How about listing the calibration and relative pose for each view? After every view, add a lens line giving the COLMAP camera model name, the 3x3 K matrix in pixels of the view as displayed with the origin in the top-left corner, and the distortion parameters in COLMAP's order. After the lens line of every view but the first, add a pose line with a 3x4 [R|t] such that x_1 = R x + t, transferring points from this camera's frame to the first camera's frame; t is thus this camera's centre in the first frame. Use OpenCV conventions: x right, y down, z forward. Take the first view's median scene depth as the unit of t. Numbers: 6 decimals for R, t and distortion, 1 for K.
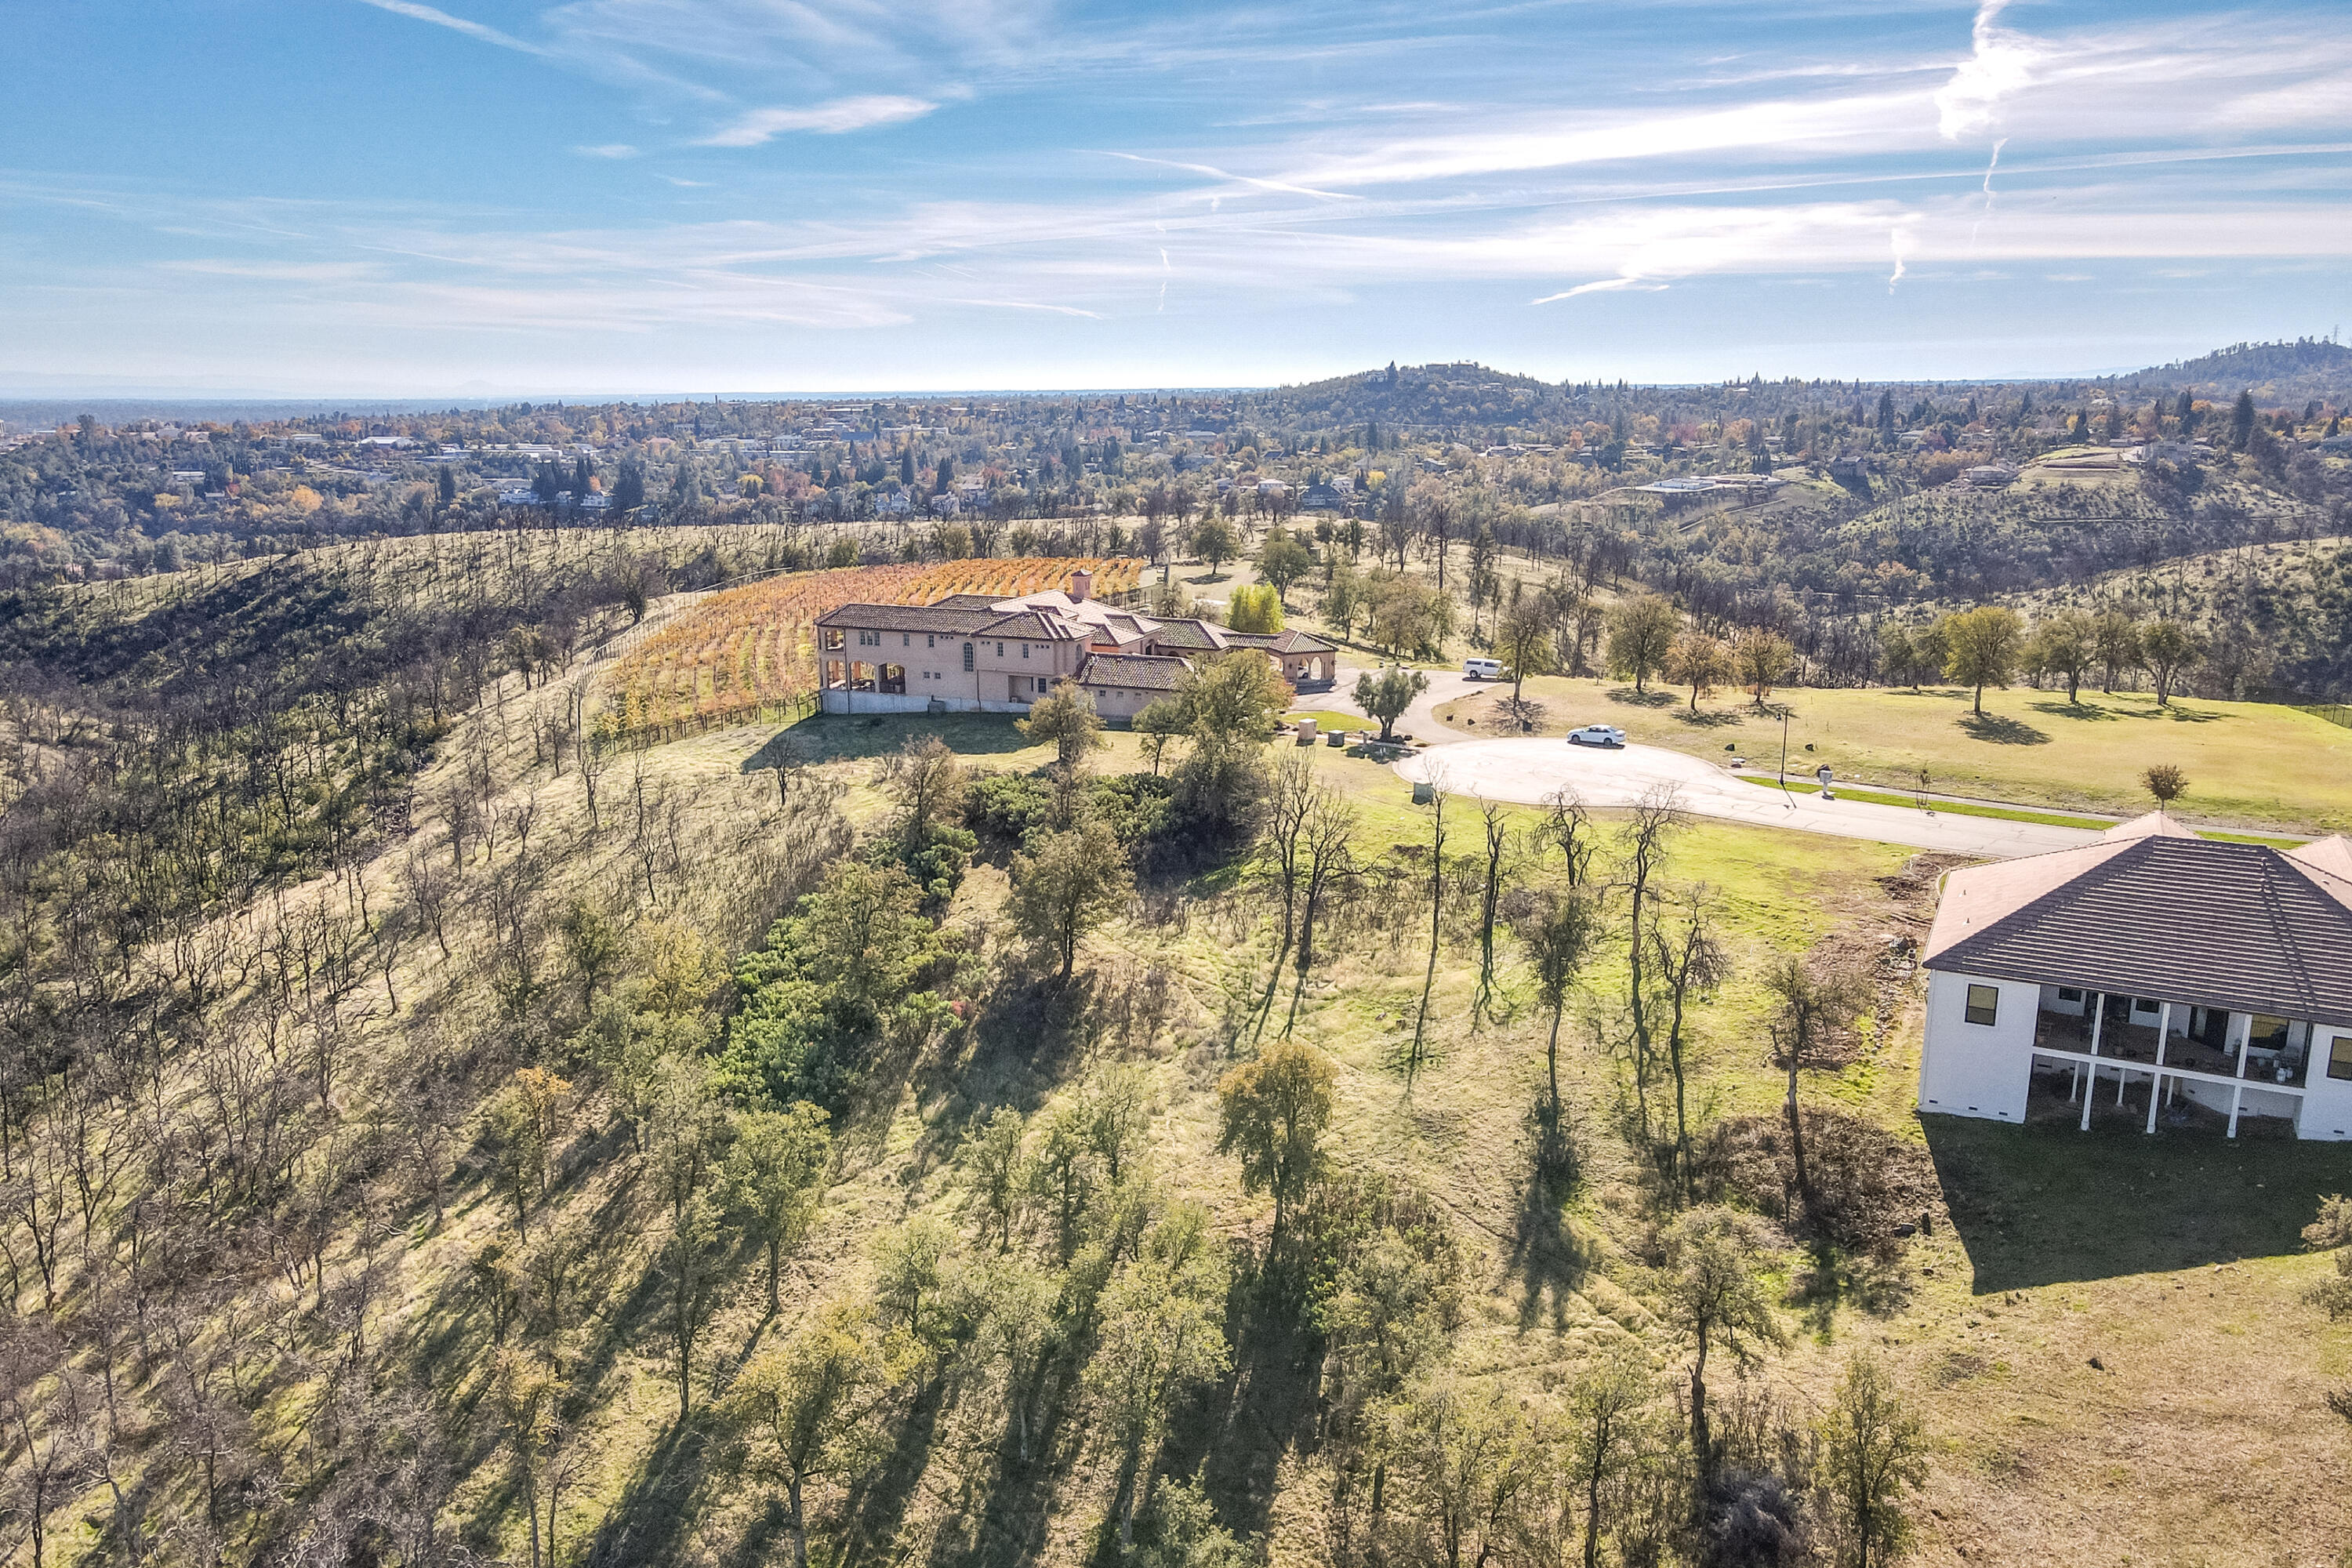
lens RADIAL K [[1726.8, 0, 1178.8], [0, 1726.8, 776.5], [0, 0, 1]] dist [-0.000637, 0.035763]
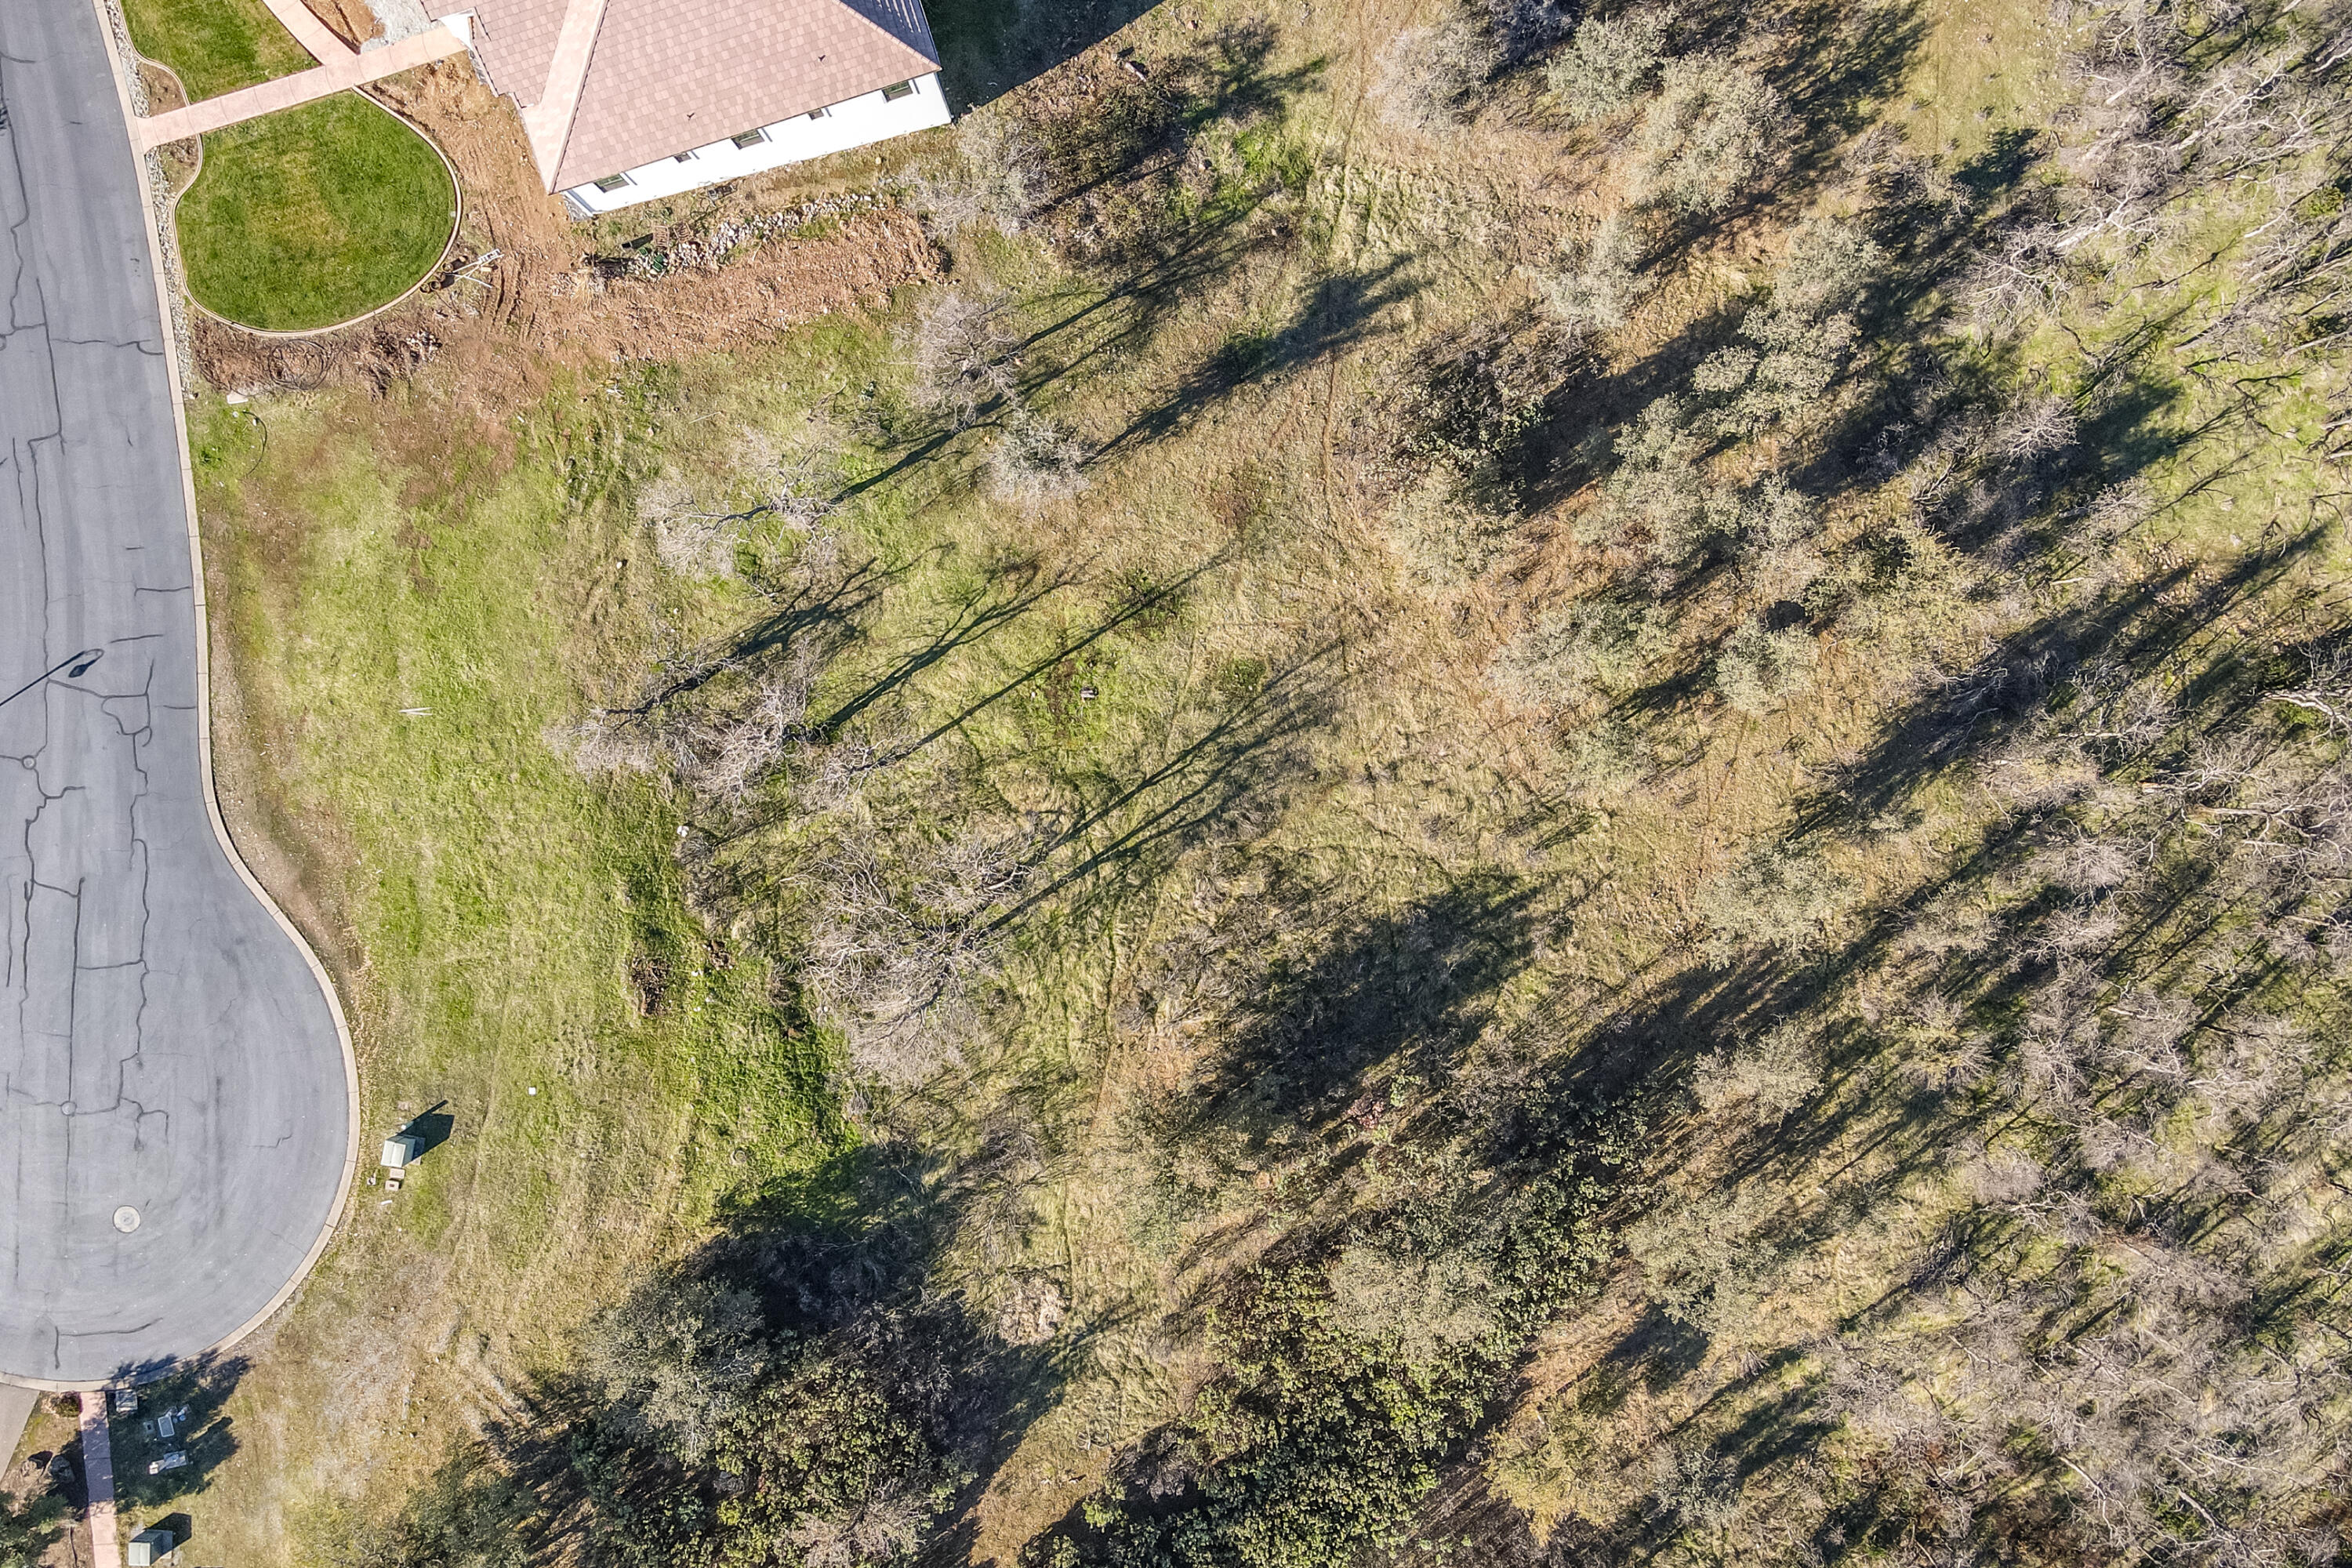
lens RADIAL K [[1726.8, 0, 1158.6], [0, 1726.8, 759.3], [0, 0, 1]] dist [-0.000637, 0.035763]
pose [[-0.704991, -0.709207, 0.003485, 0.038484], [0.173332, -0.167533, 0.970510, -0.402469], [-0.687709, 0.684805, 0.241037, 0.457386]]
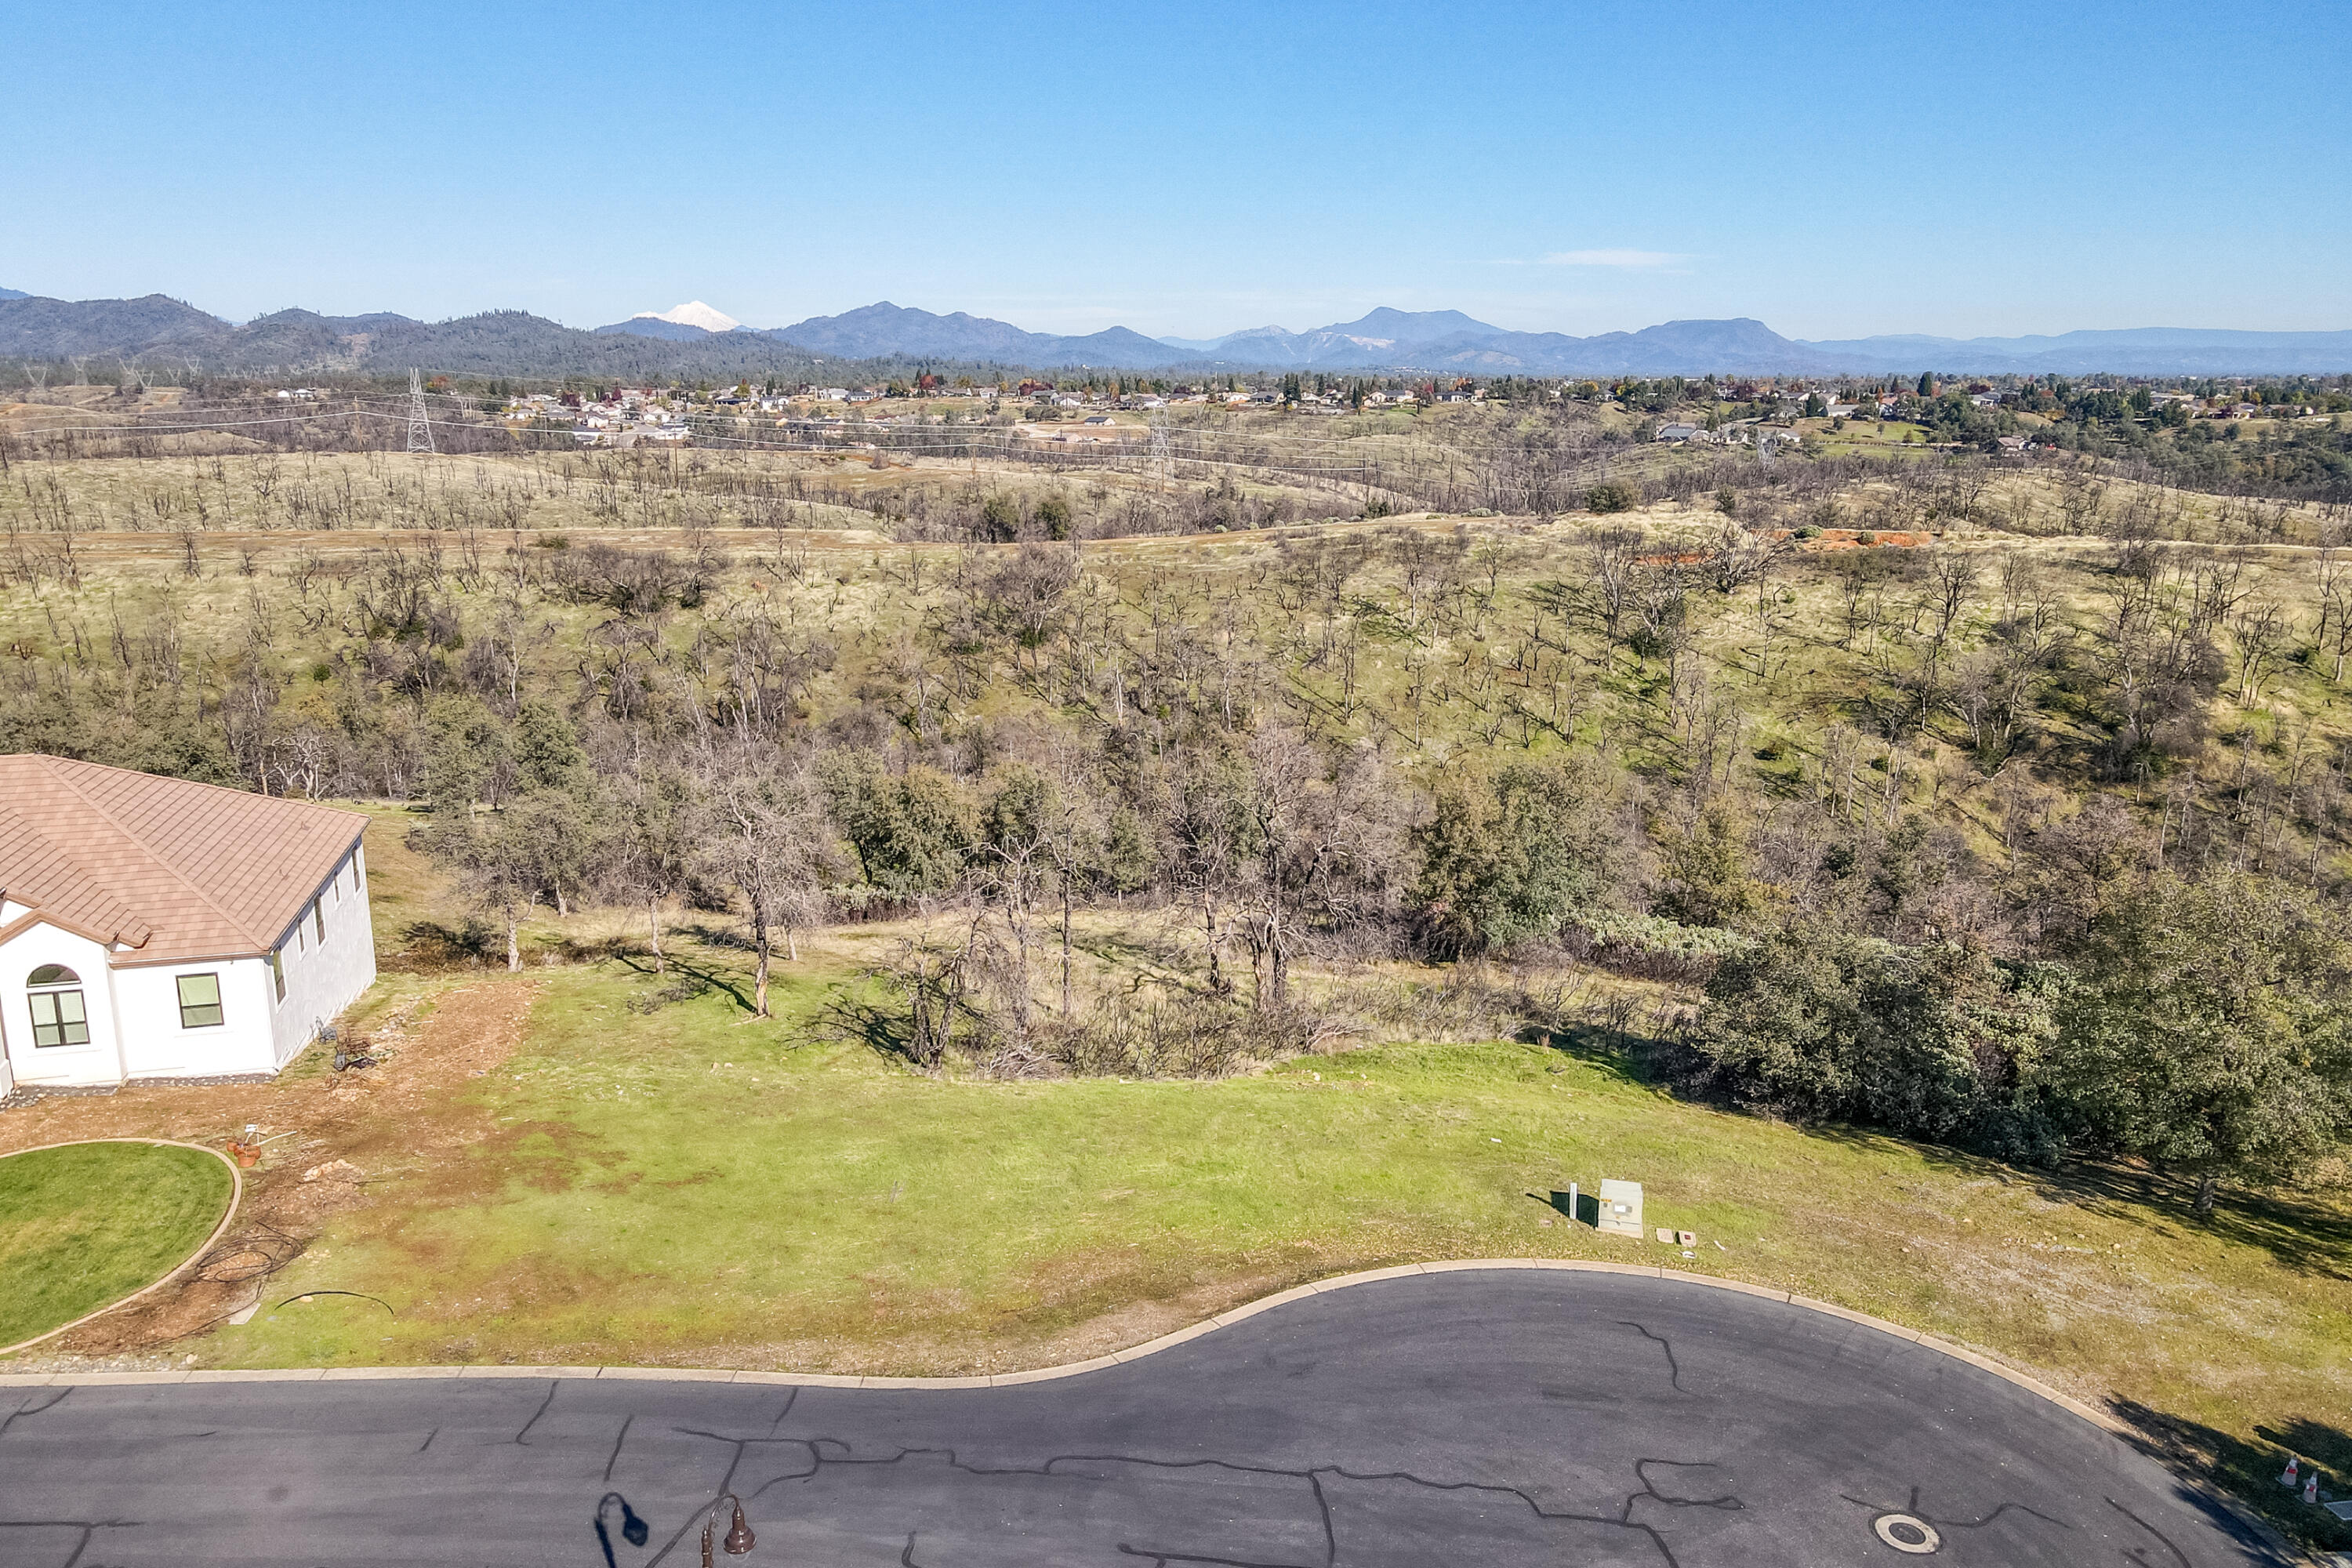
lens RADIAL K [[1726.8, 0, 1169.9], [0, 1726.8, 762.0], [0, 0, 1]] dist [-0.000637, 0.035763]
pose [[-0.746009, 0.146169, -0.649697, 0.339979], [-0.149827, 0.913760, 0.377616, -0.158571], [0.648863, 0.379047, -0.659773, 0.901321]]
